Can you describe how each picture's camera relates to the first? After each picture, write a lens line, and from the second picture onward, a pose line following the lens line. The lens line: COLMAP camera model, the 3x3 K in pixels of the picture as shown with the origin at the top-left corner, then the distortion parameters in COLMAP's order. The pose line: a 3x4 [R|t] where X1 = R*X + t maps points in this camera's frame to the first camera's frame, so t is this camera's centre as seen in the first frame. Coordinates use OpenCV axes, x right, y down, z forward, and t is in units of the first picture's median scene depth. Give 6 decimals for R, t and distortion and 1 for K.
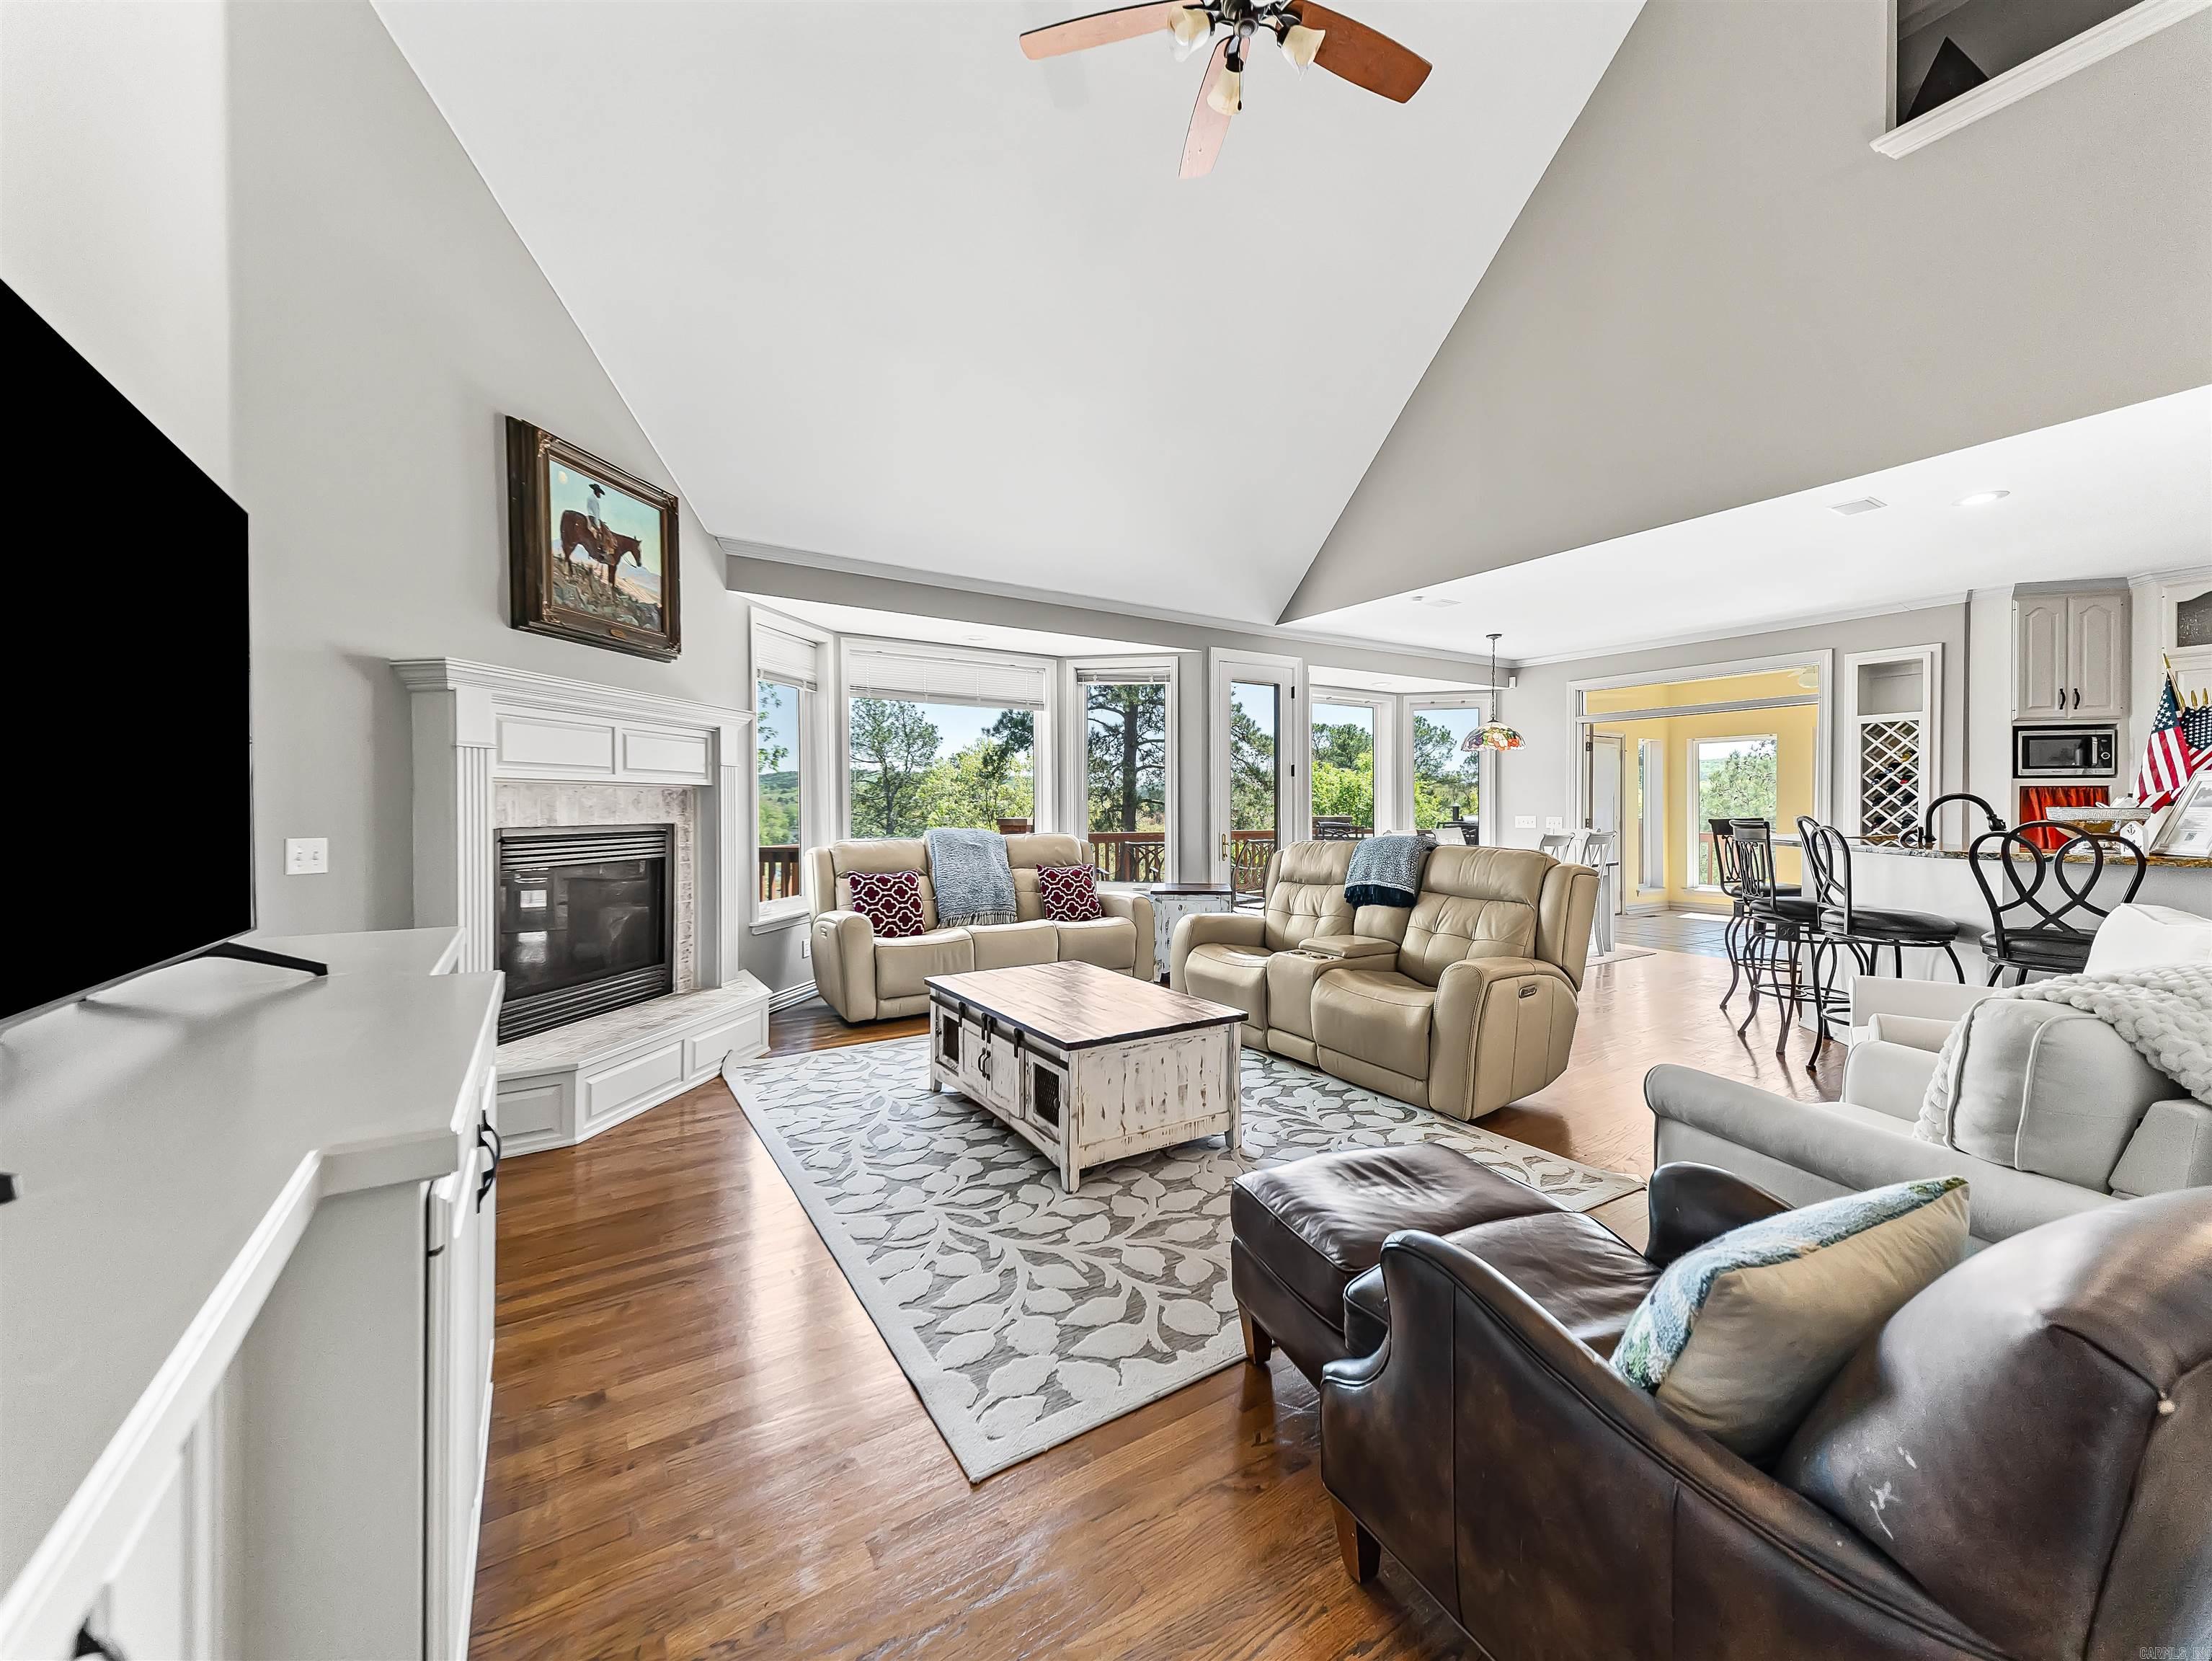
lens RADIAL K [[851.5, 0, 1109.0], [0, 851.5, 819.1], [0, 0, 1]] dist [0.019766, -0.000095]
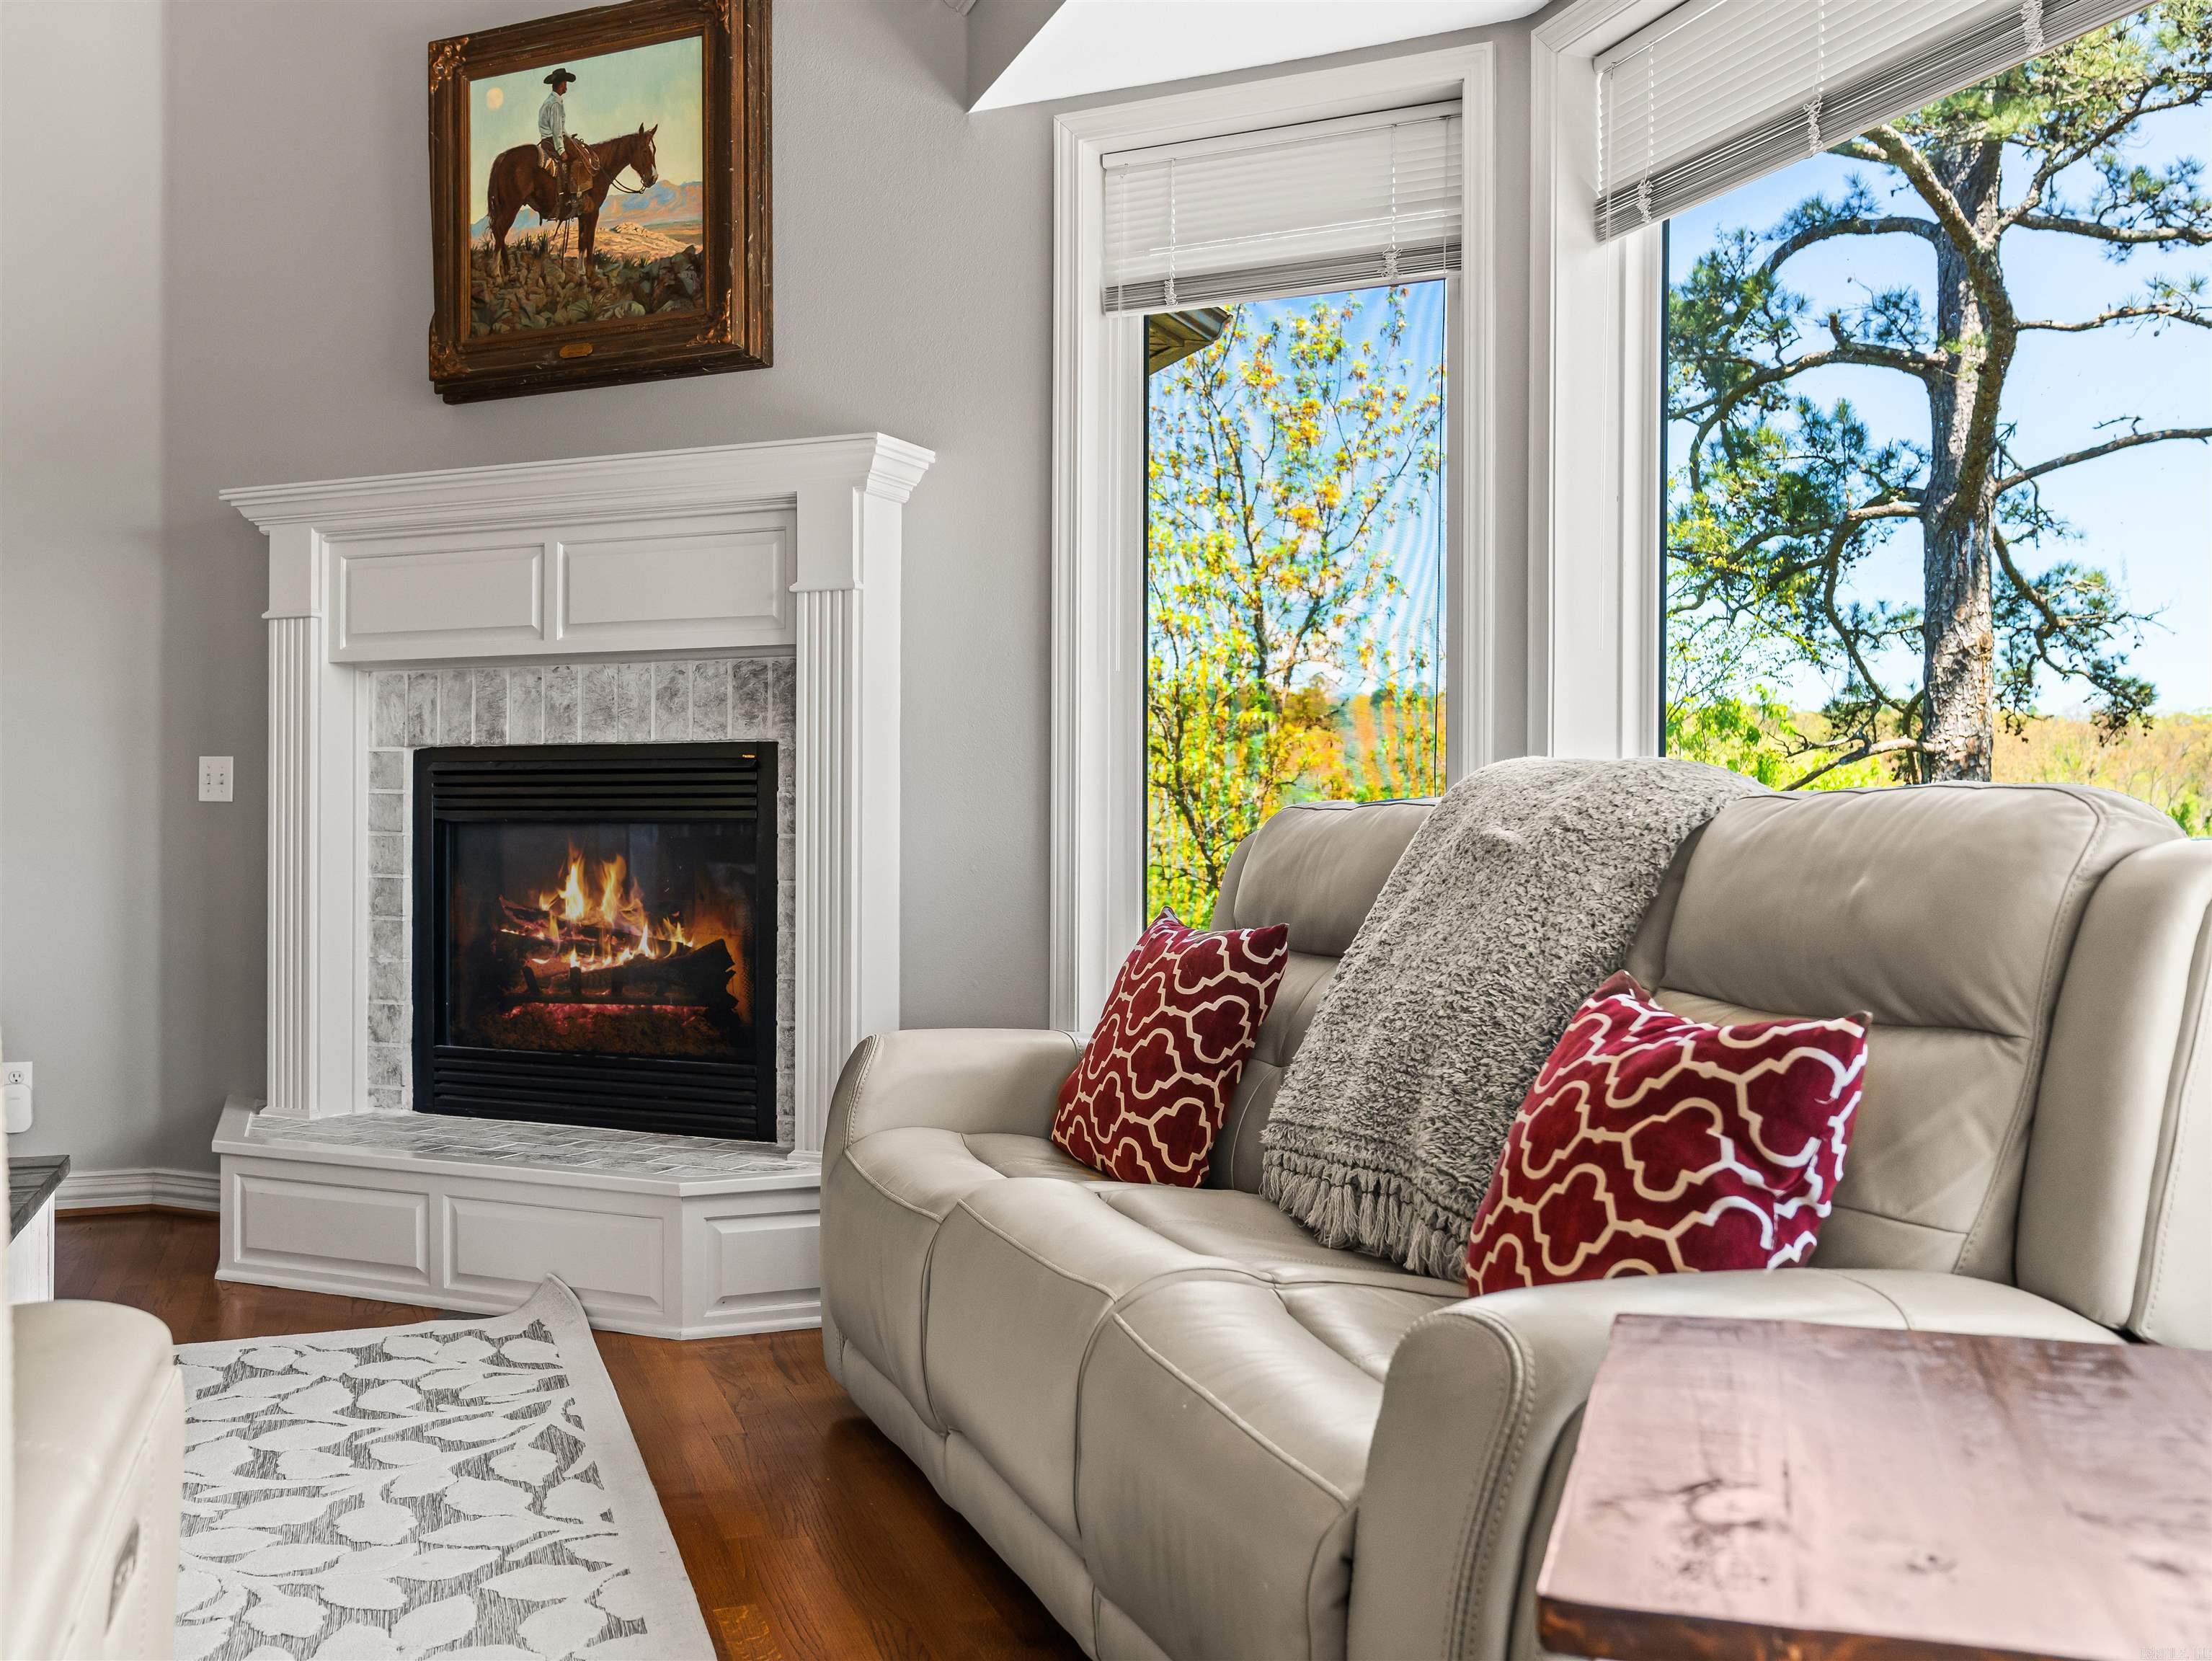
lens RADIAL K [[1991.9, 0, 1111.5], [0, 1991.9, 807.0], [0, 0, 1]] dist [-0.011759, -0.000436]
pose [[-0.211914, 0.003501, -0.977282, 0.458511], [-0.013157, 0.999893, 0.006435, 0.031486], [0.977200, 0.014222, -0.211845, 1.501923]]
